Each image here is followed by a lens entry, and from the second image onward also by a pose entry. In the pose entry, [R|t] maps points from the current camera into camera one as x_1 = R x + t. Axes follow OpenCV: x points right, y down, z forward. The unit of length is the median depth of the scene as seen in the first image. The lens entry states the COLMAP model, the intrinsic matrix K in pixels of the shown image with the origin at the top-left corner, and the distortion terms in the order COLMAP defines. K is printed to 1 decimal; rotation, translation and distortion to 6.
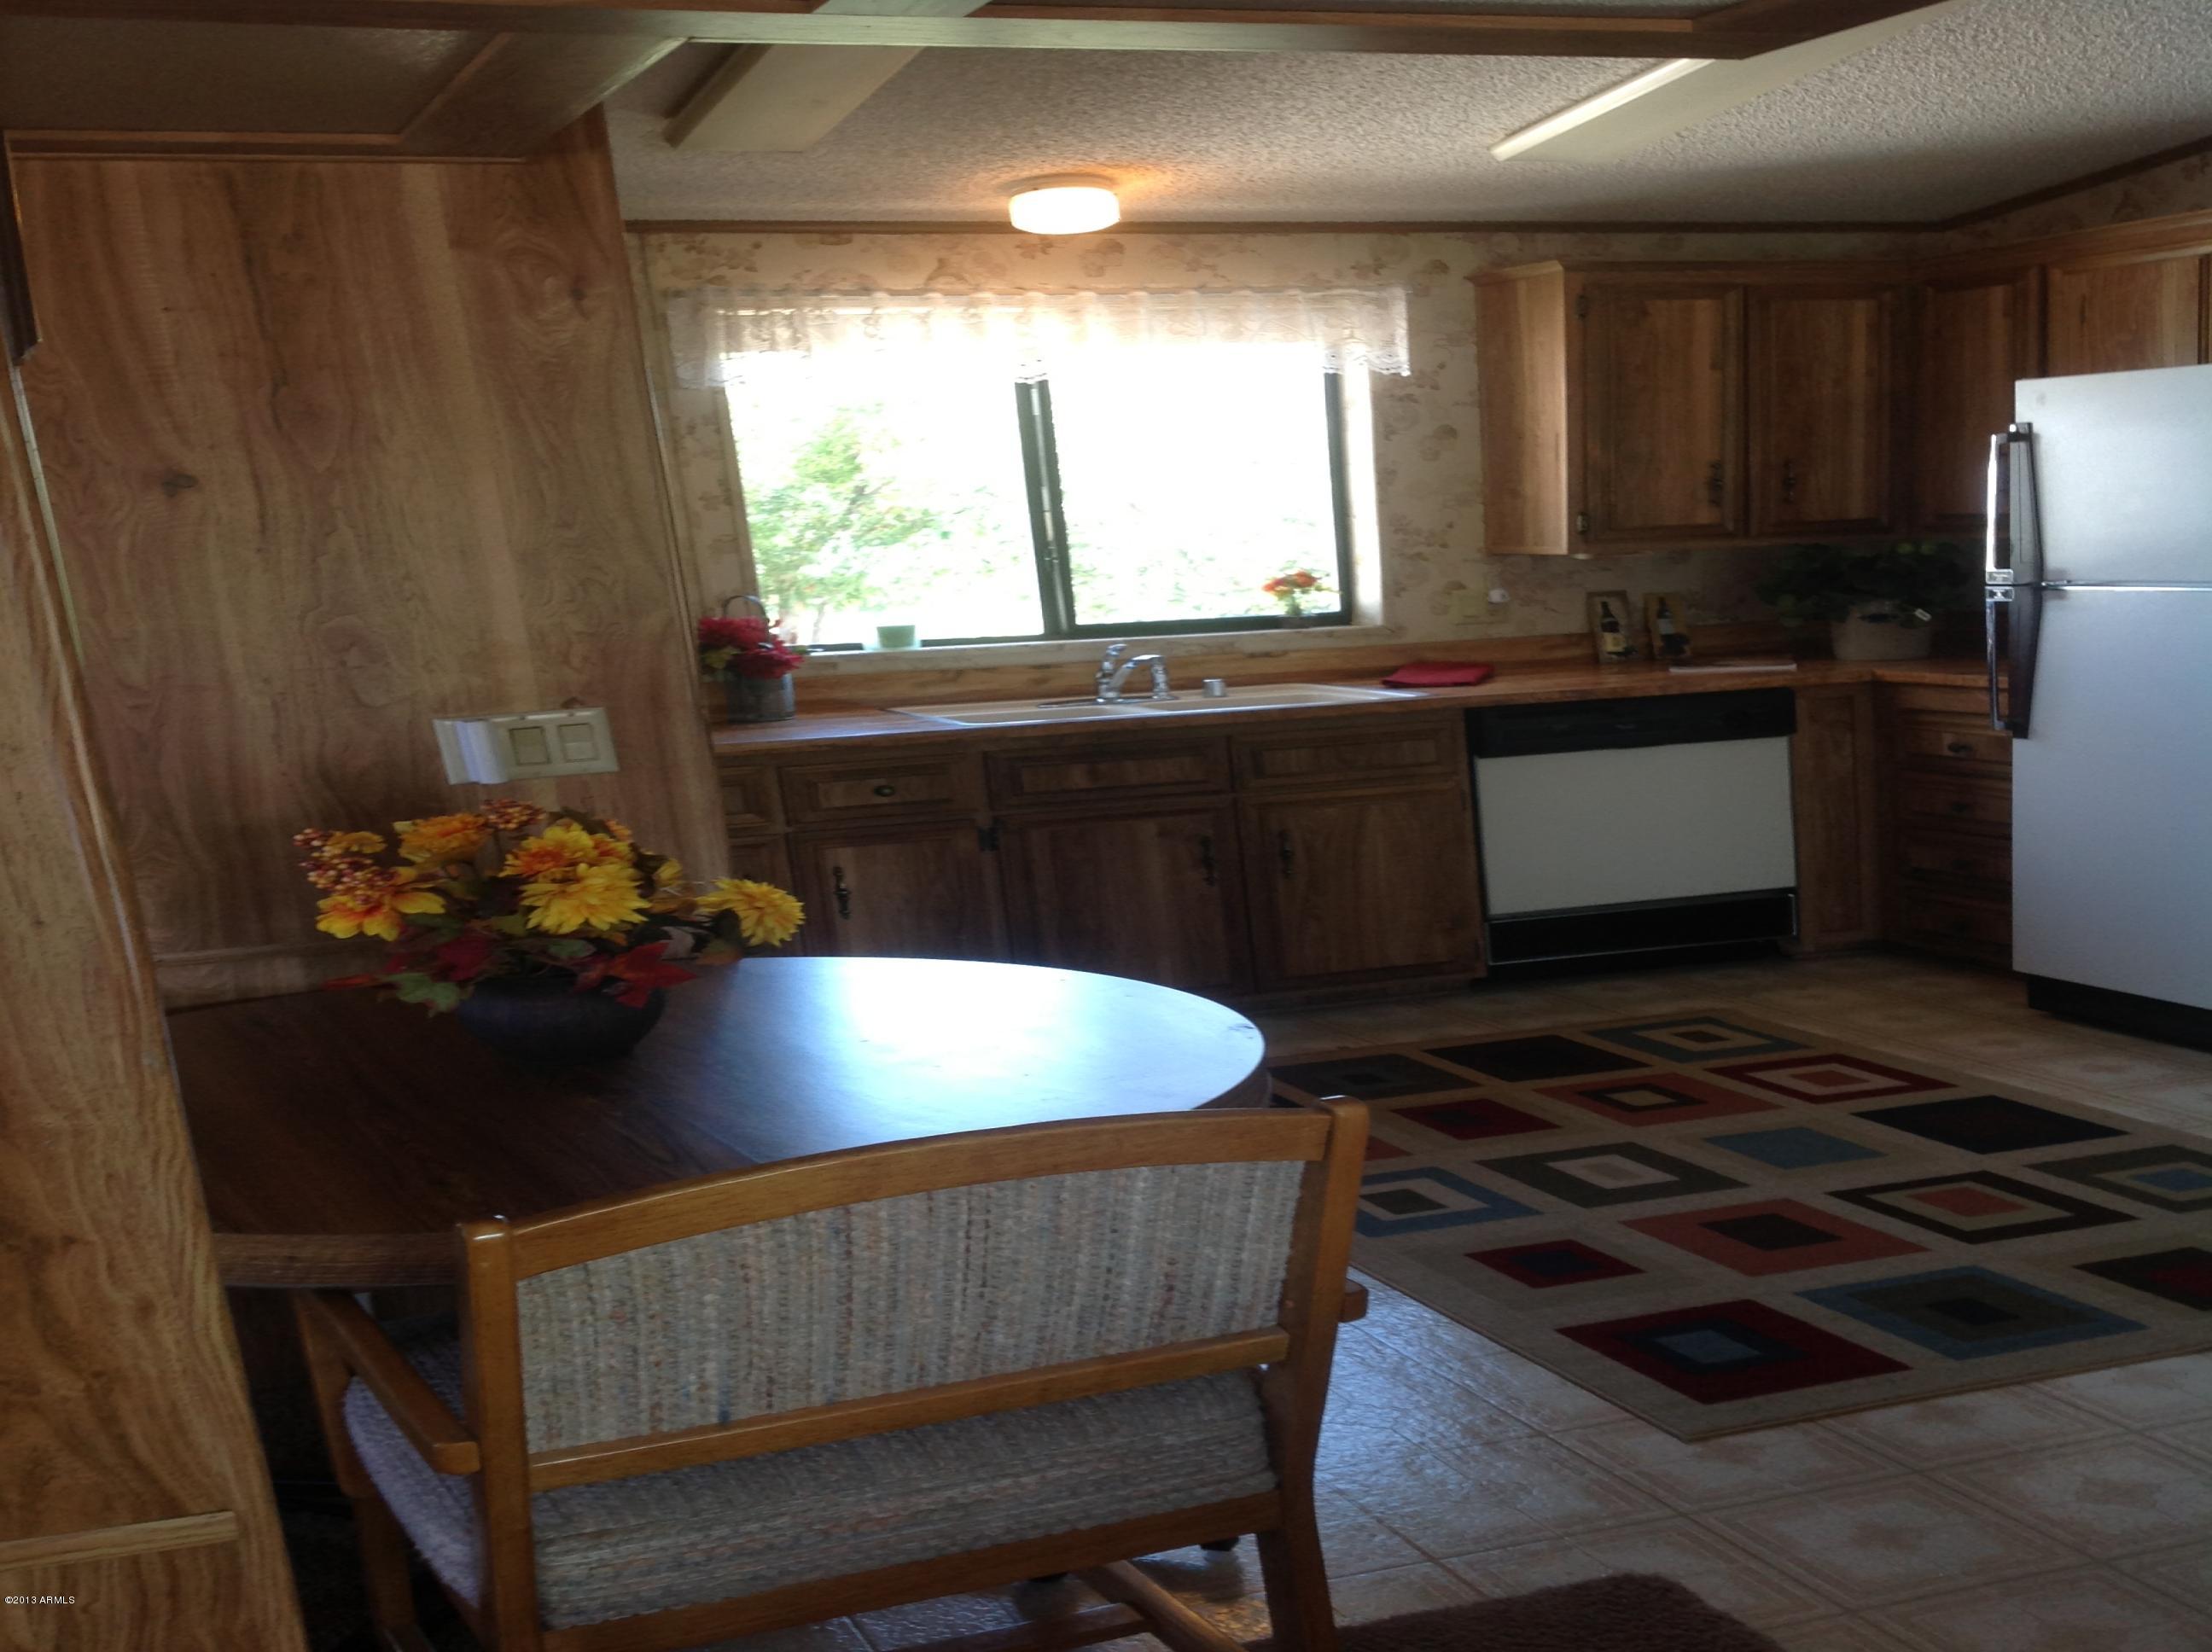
lens RADIAL K [[1537.1, 0, 1110.2], [0, 1537.1, 875.6], [0, 0, 1]] dist [0.085003, -0.132283]
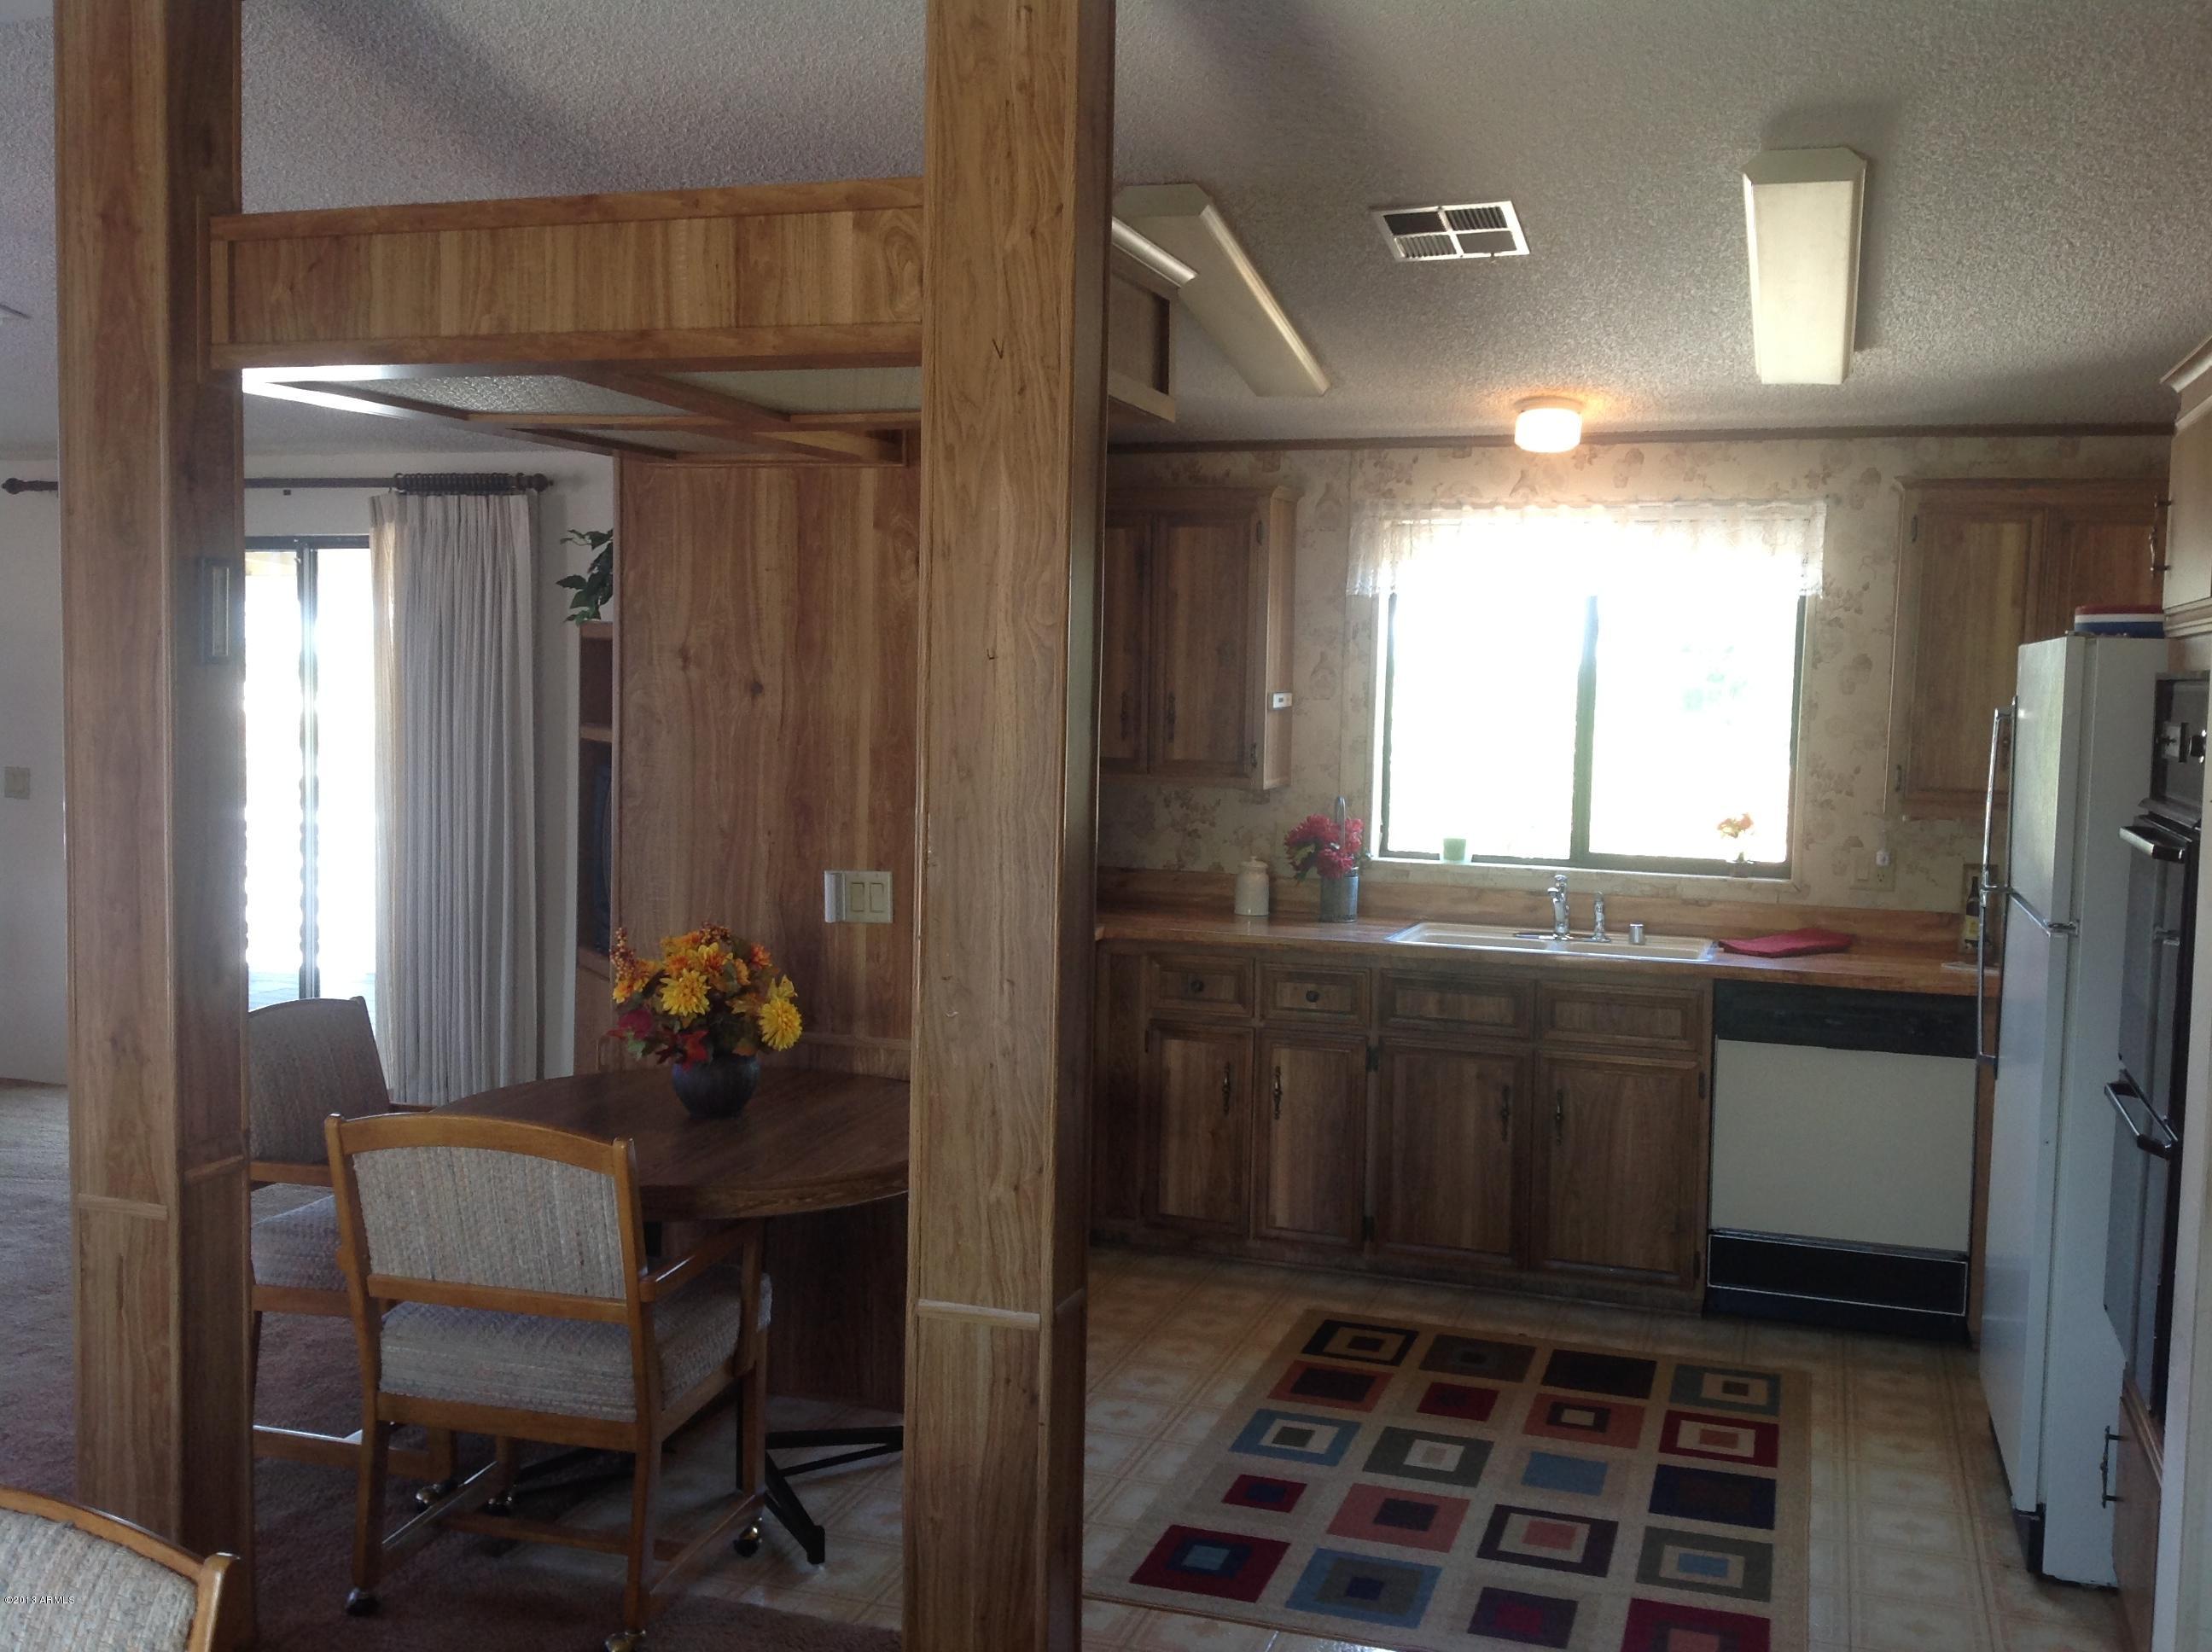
lens RADIAL K [[2157.7, 0, 1106.0], [0, 2157.7, 826.0], [0, 0, 1]] dist [0.209696, -0.422619]
pose [[0.702794, 0.078137, -0.707089, 0.783850], [-0.188124, 0.978979, -0.078799, -0.028733], [0.686068, 0.188400, 0.702720, -0.102103]]
